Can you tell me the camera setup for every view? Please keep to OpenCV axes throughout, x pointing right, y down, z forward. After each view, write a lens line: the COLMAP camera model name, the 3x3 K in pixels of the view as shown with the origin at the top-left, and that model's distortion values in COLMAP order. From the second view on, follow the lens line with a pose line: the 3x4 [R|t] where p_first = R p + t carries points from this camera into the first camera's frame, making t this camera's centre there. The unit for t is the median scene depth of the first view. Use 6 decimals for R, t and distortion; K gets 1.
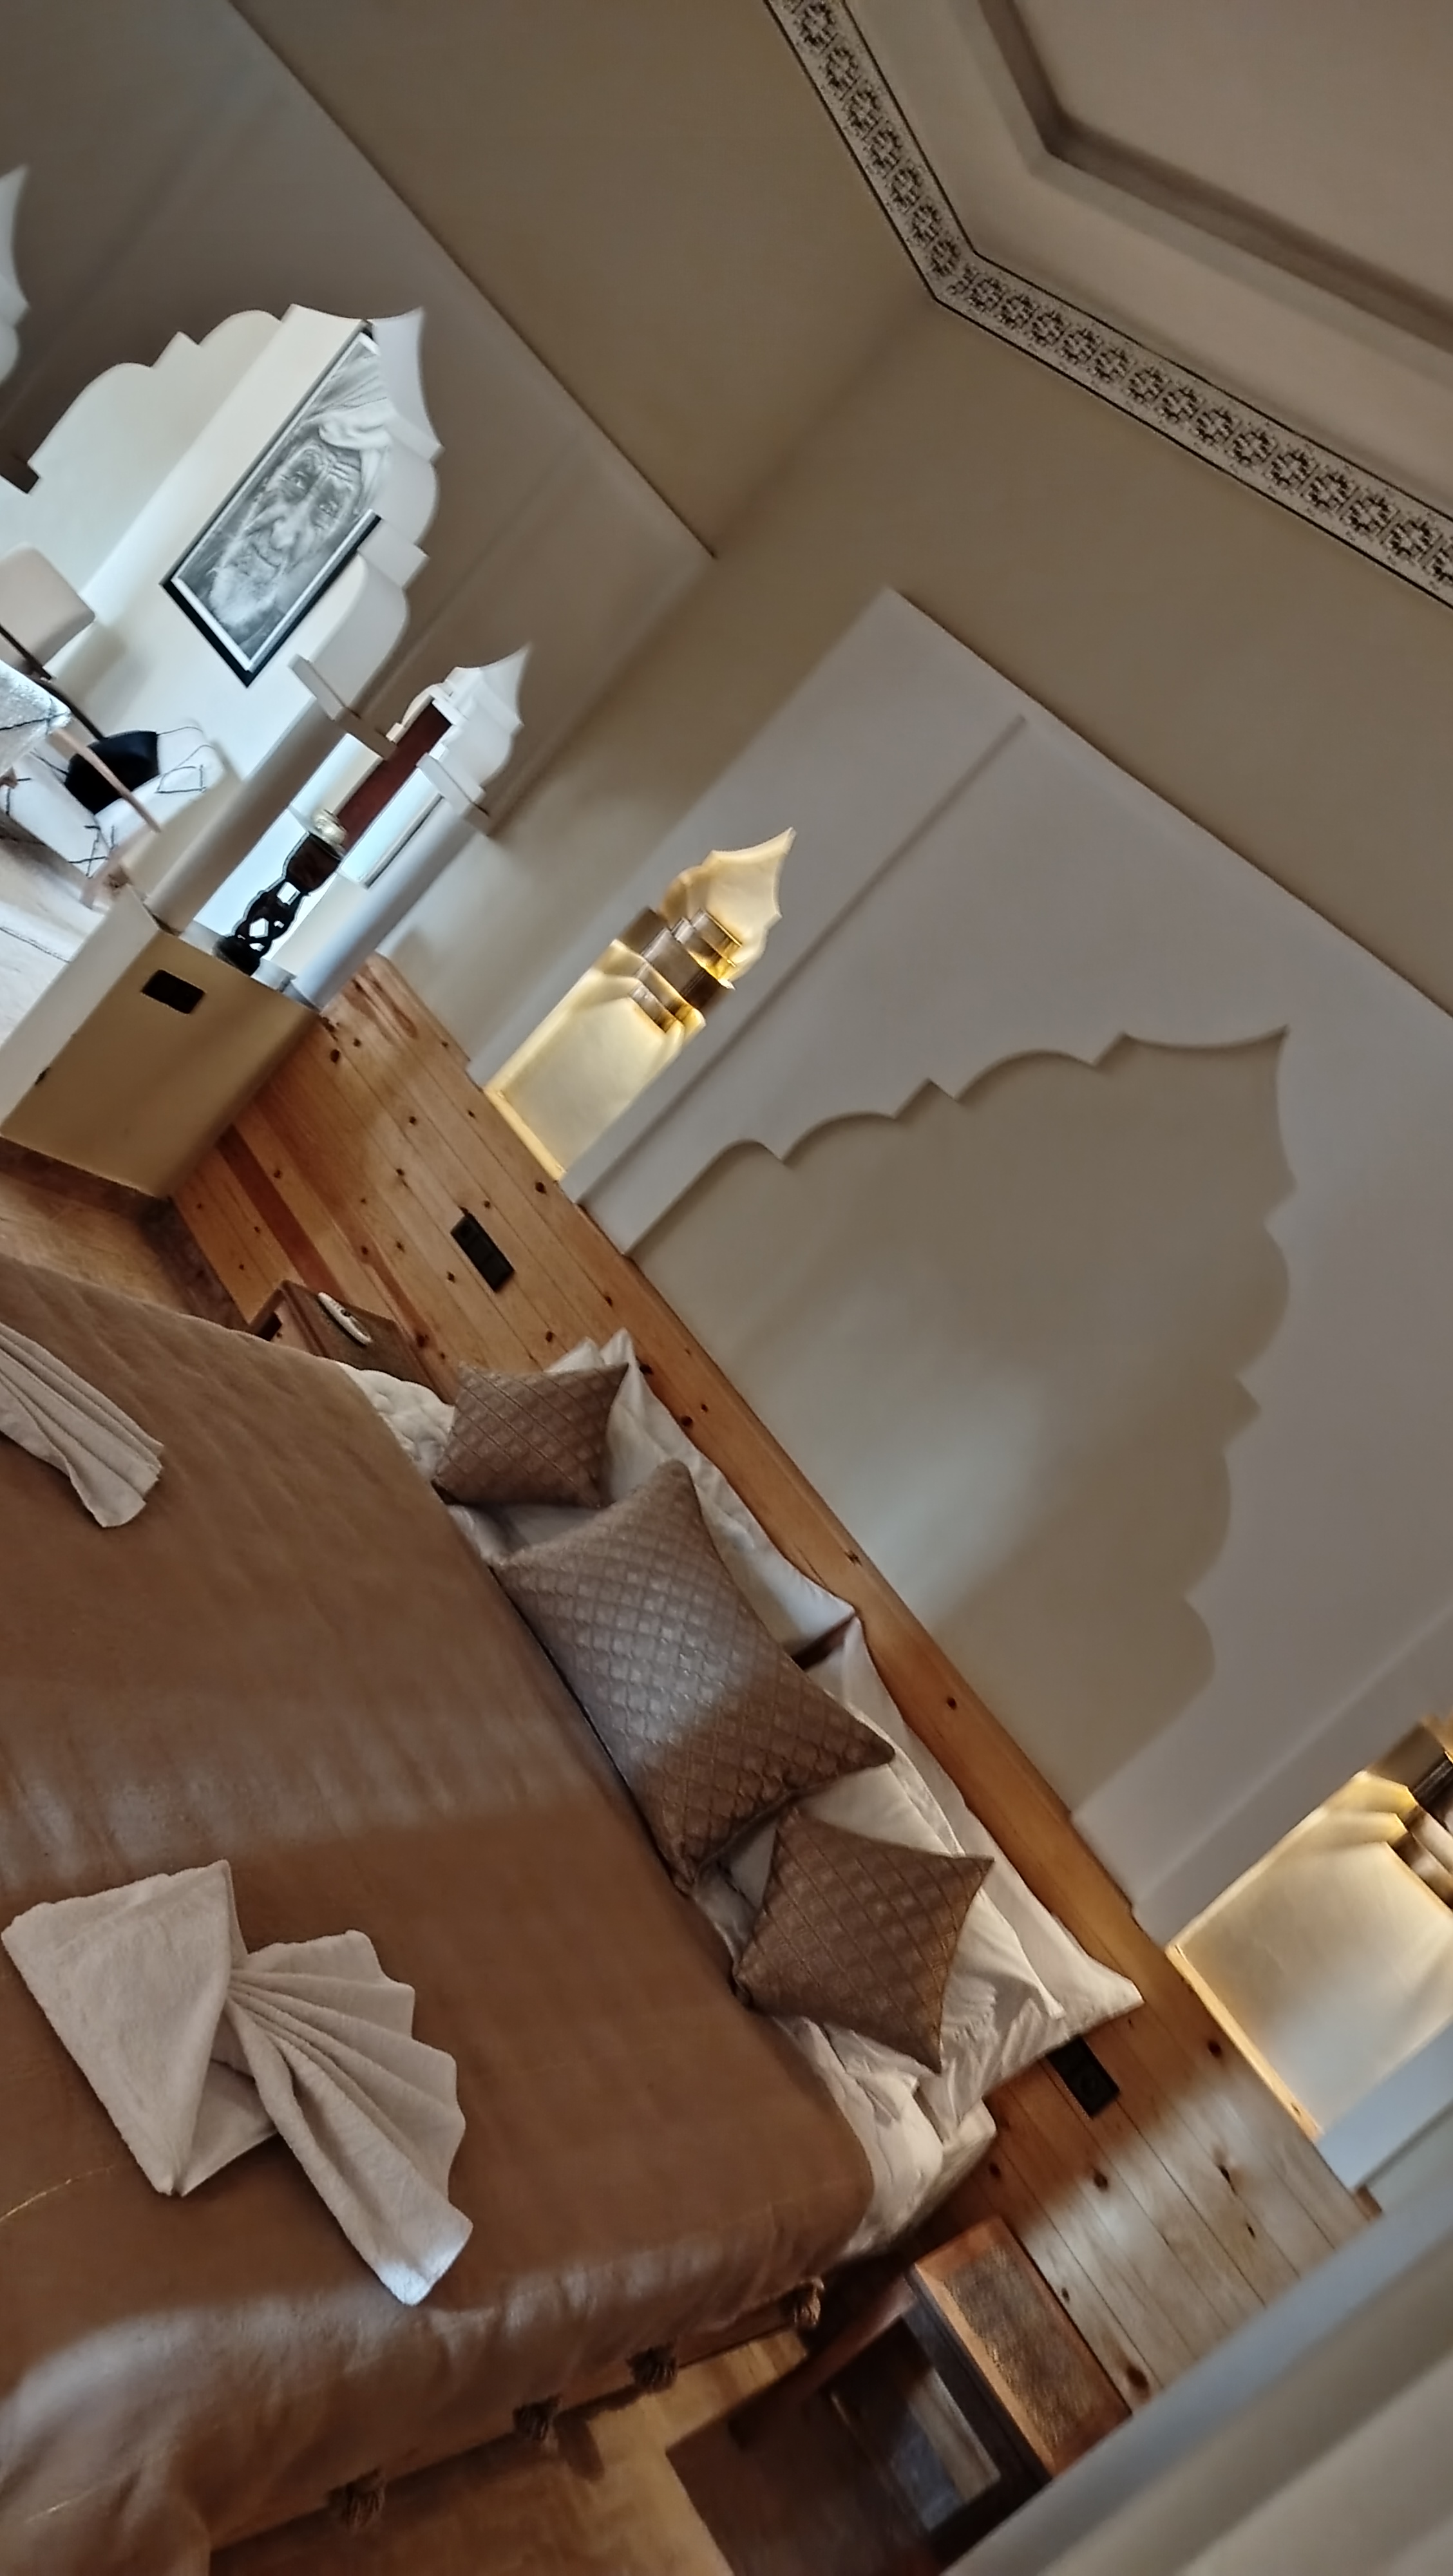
lens RADIAL K [[1819.1, 0, 734.2], [0, 1819.1, 1295.9], [0, 0, 1]] dist [-0.000361, 0.006600]
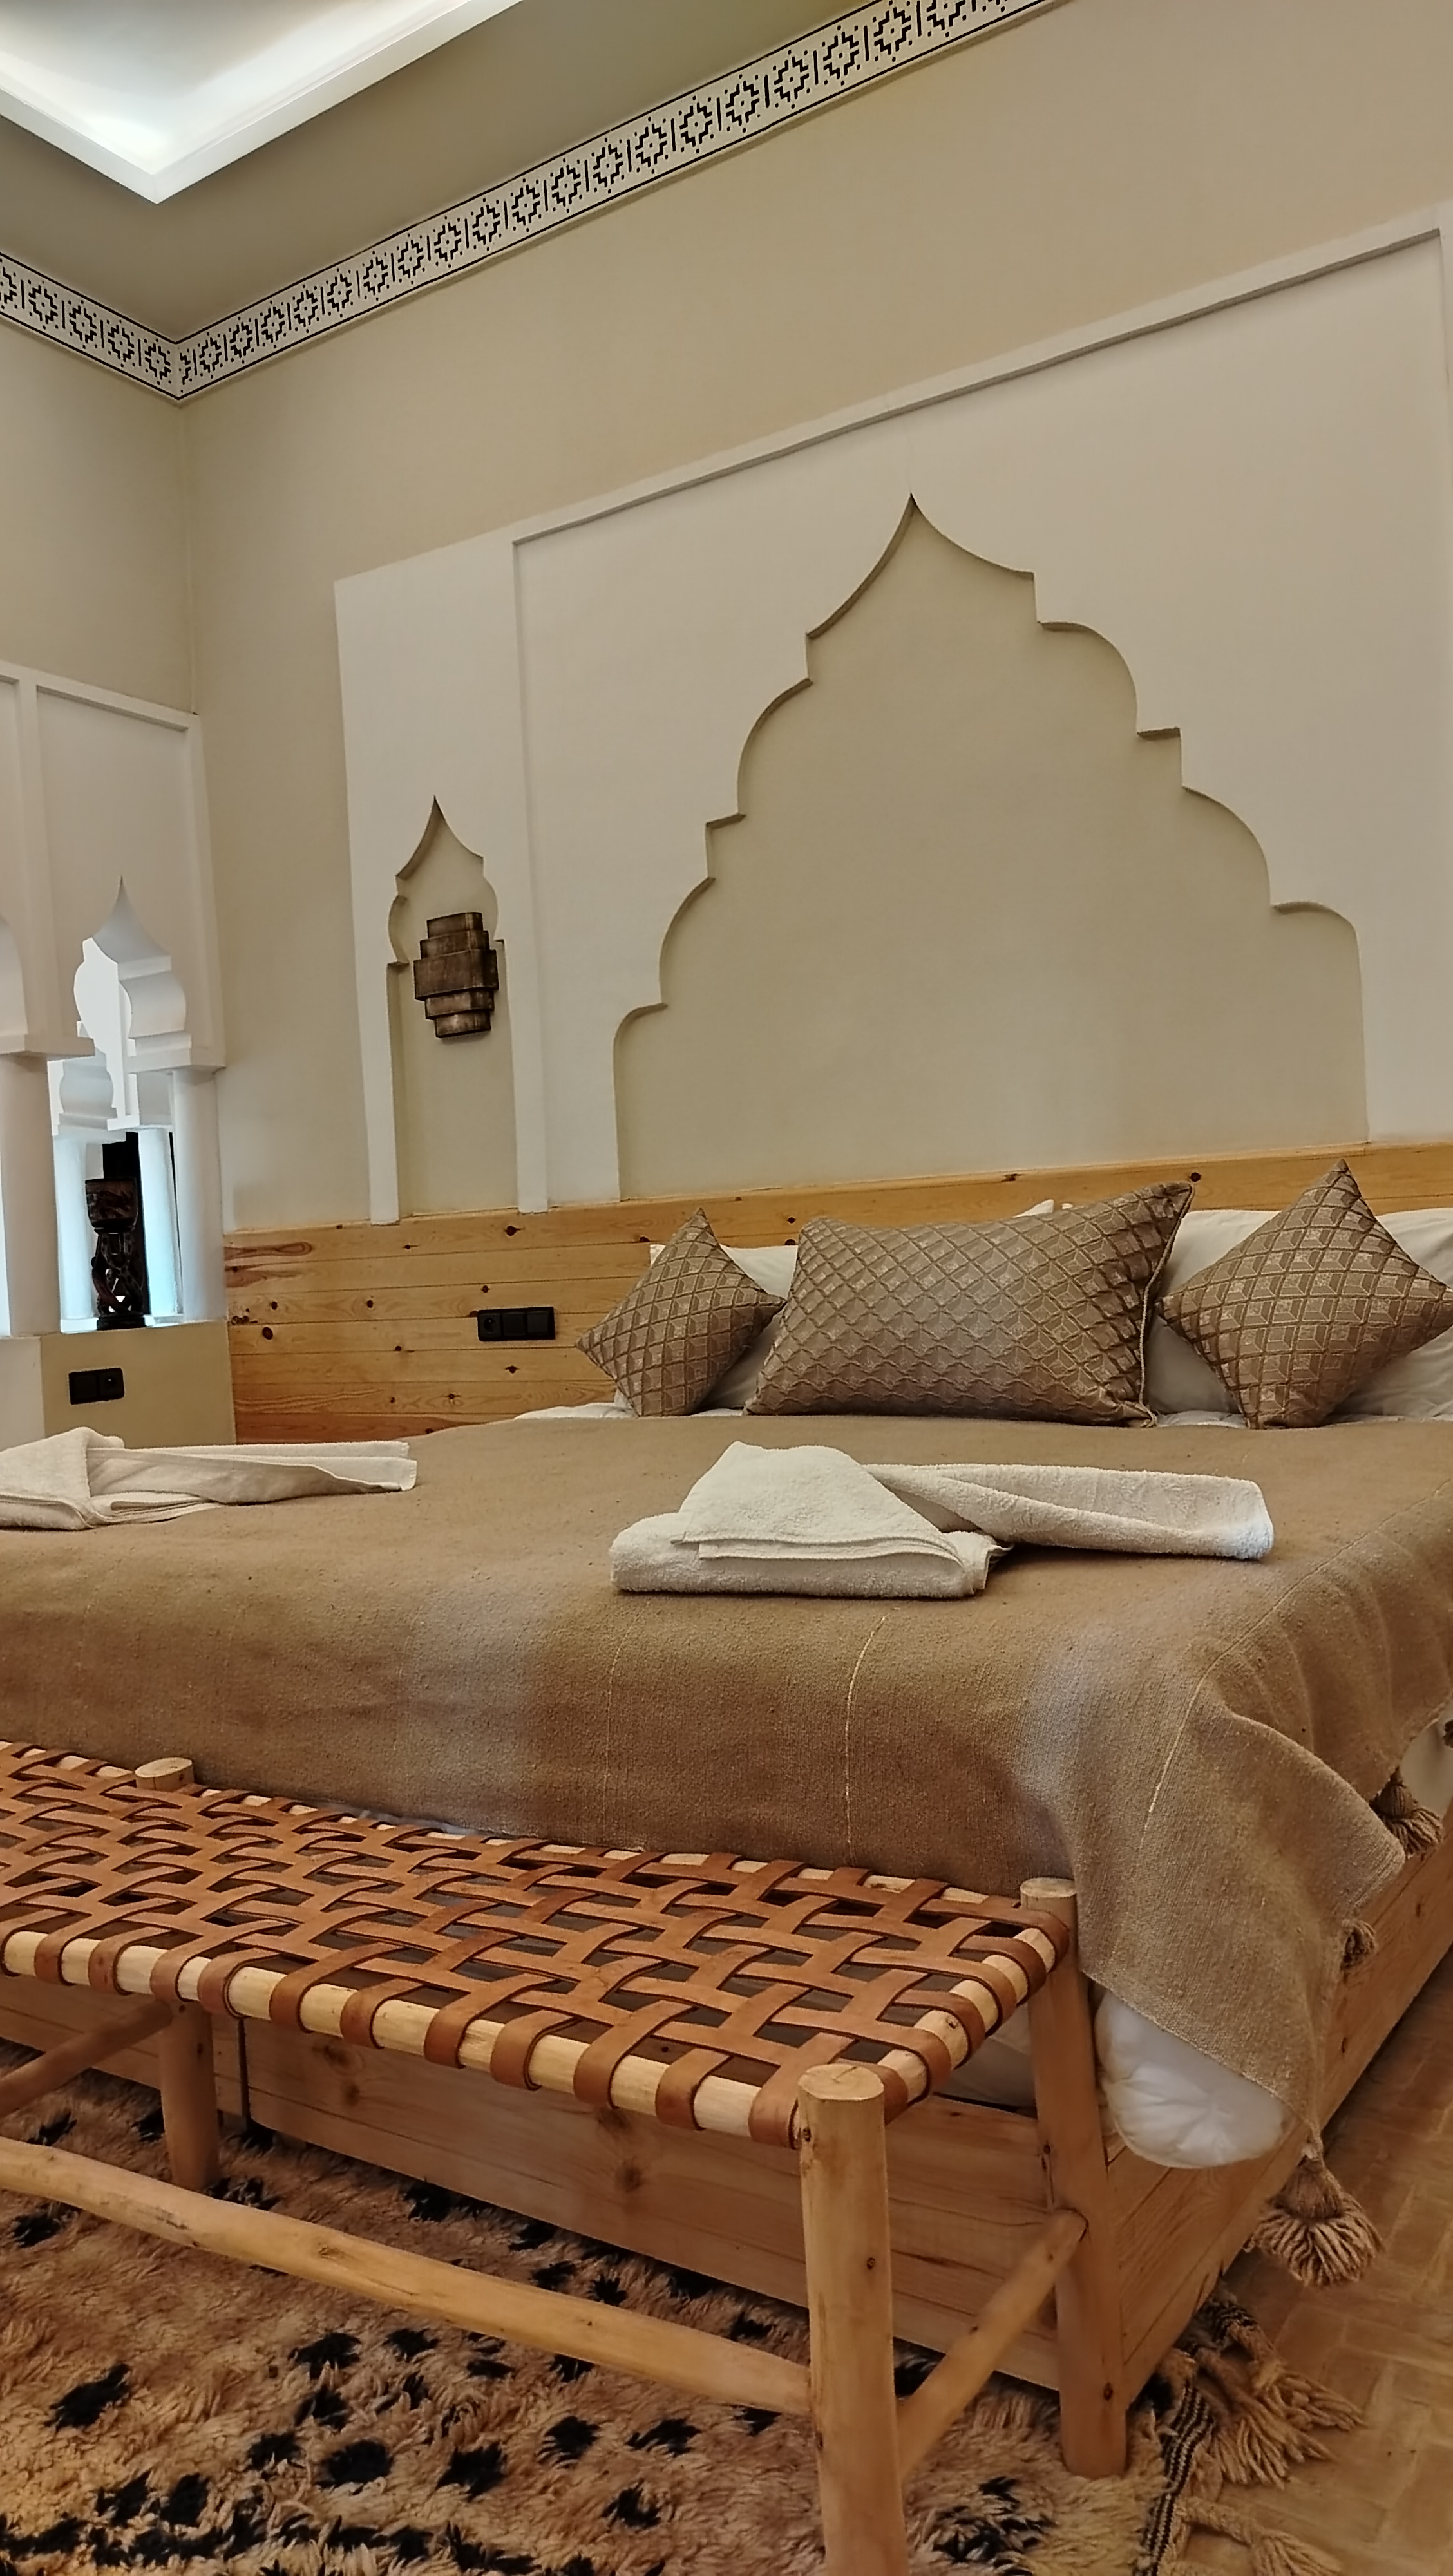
lens RADIAL K [[1819.1, 0, 733.8], [0, 1819.1, 1292.1], [0, 0, 1]] dist [-0.000361, 0.006600]
pose [[0.692206, -0.713651, 0.107487, -0.177903], [0.721407, 0.679964, -0.131230, 0.204100], [0.020565, 0.168380, 0.985508, 0.074272]]
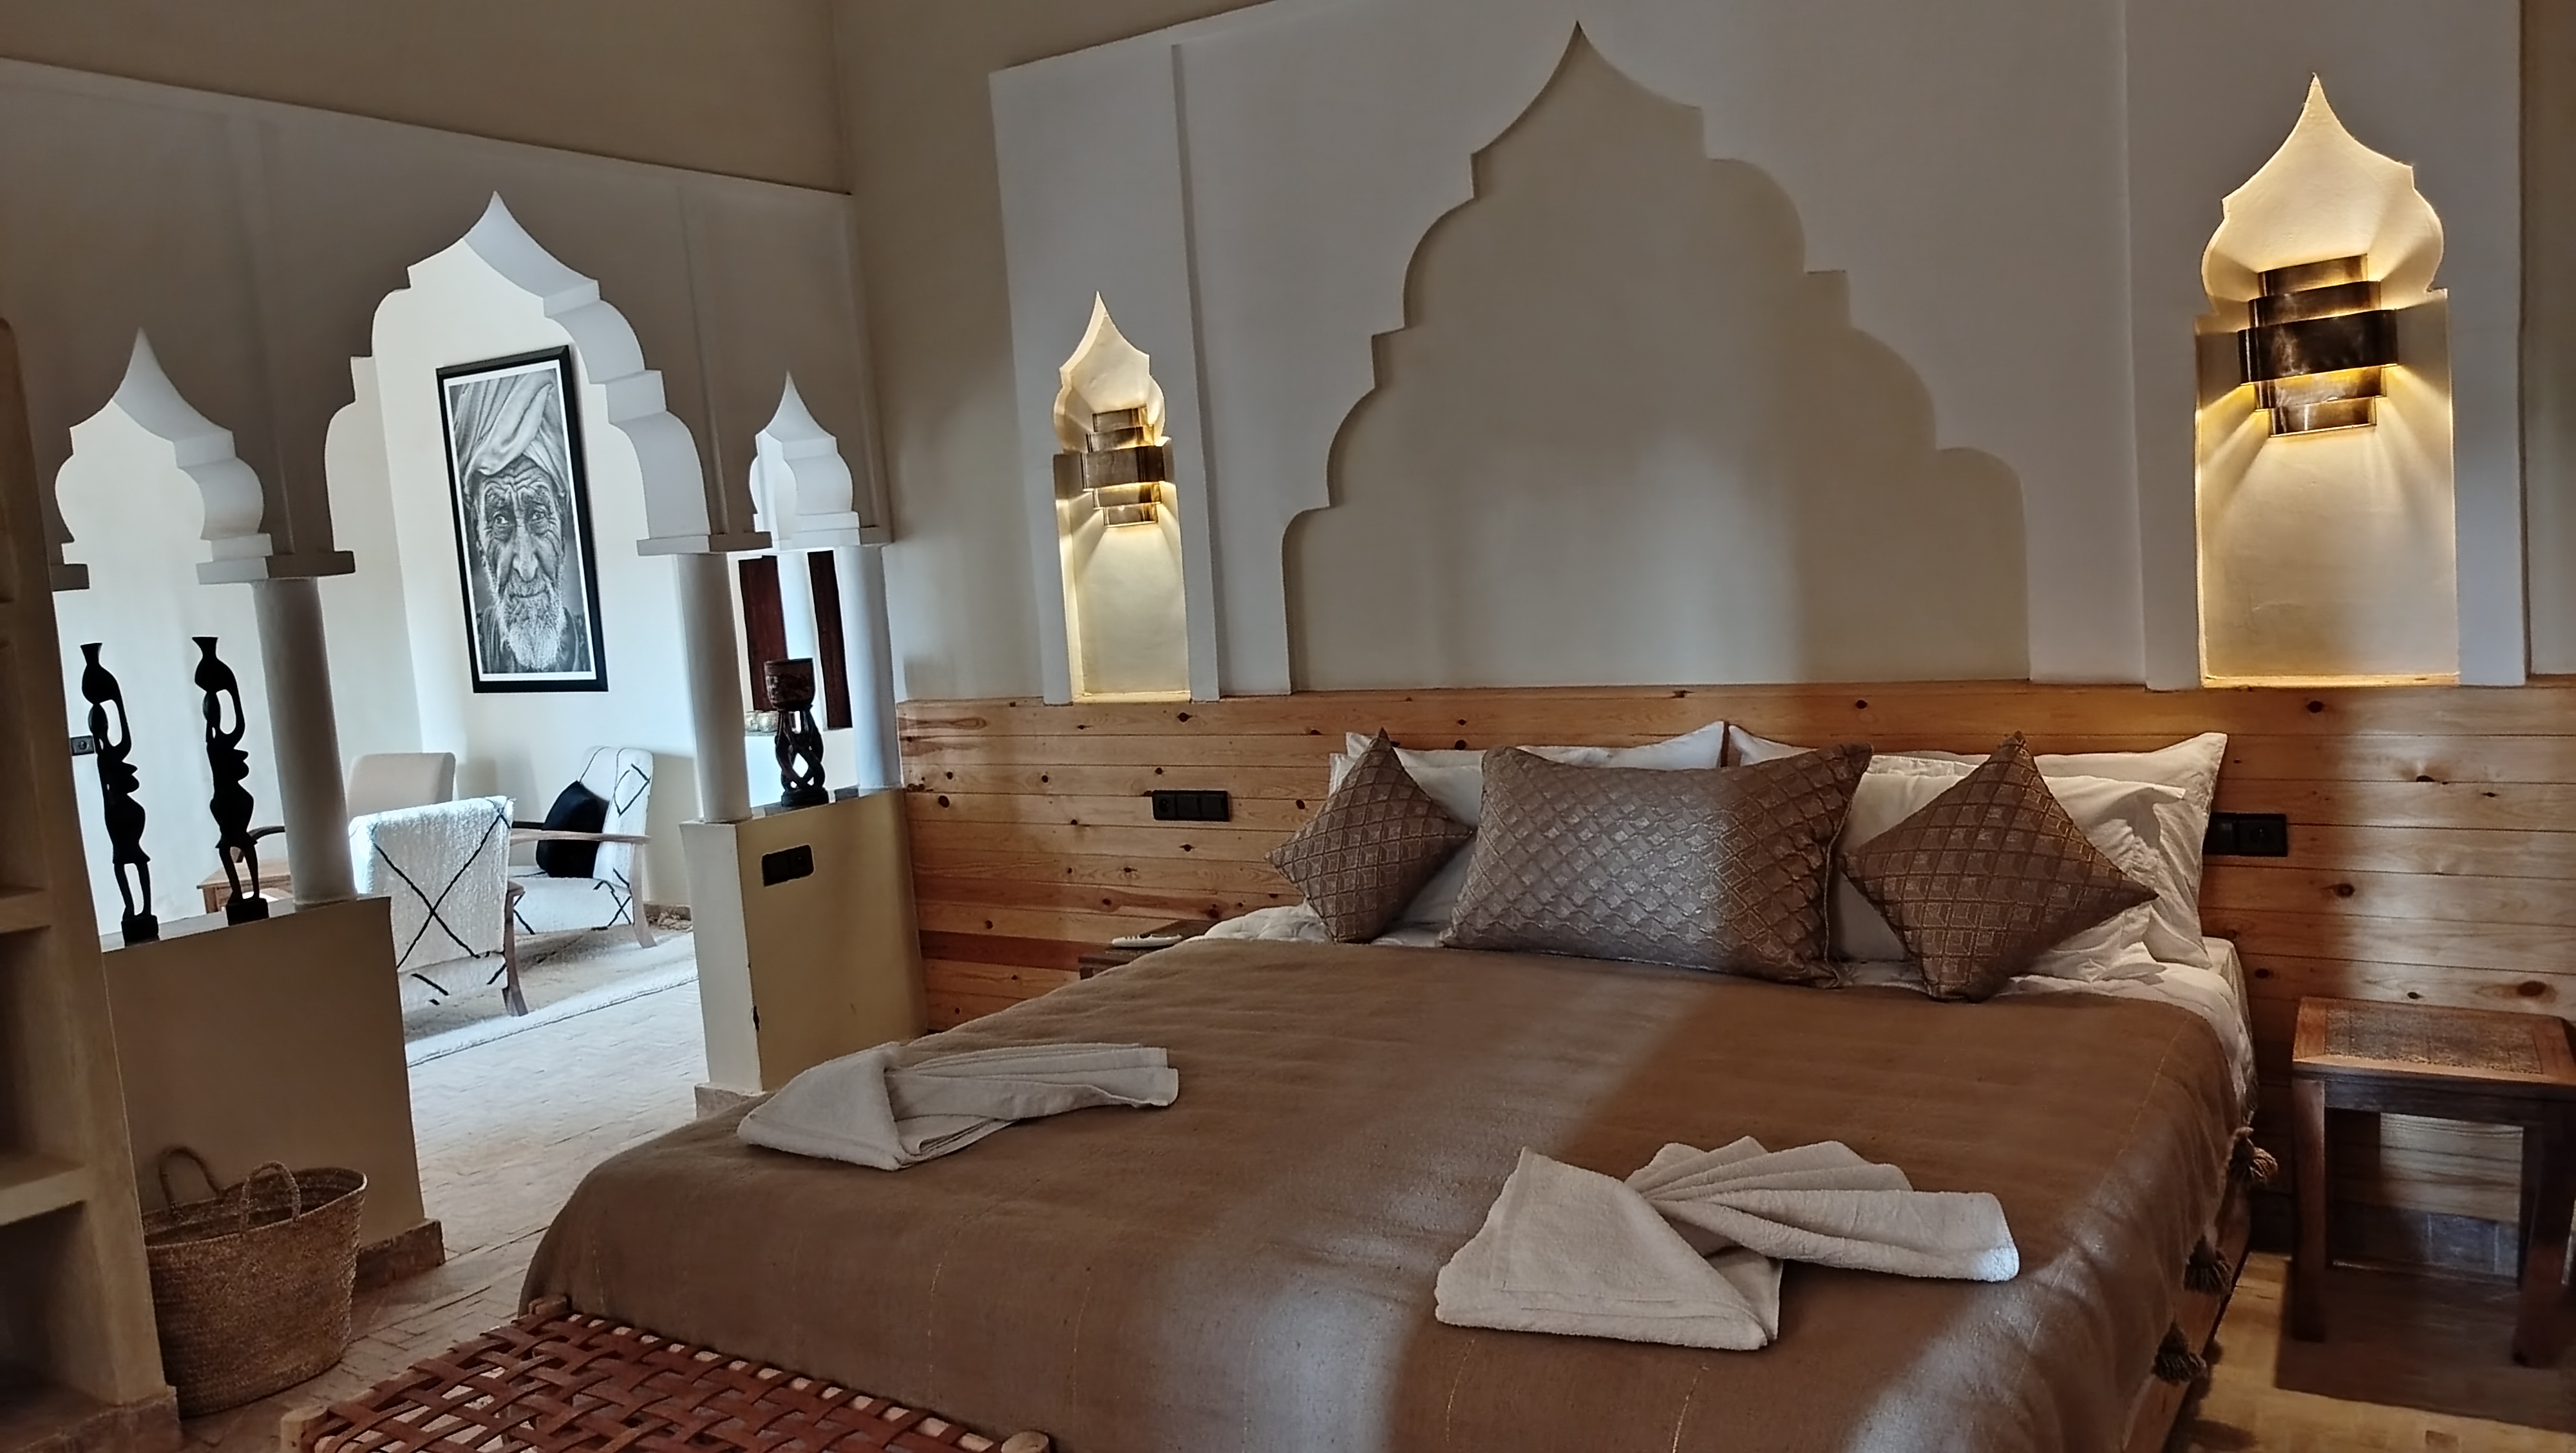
lens RADIAL K [[1819.1, 0, 1291.6], [0, 1819.1, 720.0], [0, 0, 1]] dist [-0.000361, 0.006600]
pose [[0.679225, -0.732459, 0.046452, -0.133922], [0.733319, 0.674717, -0.083663, 0.080922], [0.029938, 0.090890, 0.995411, 0.009164]]
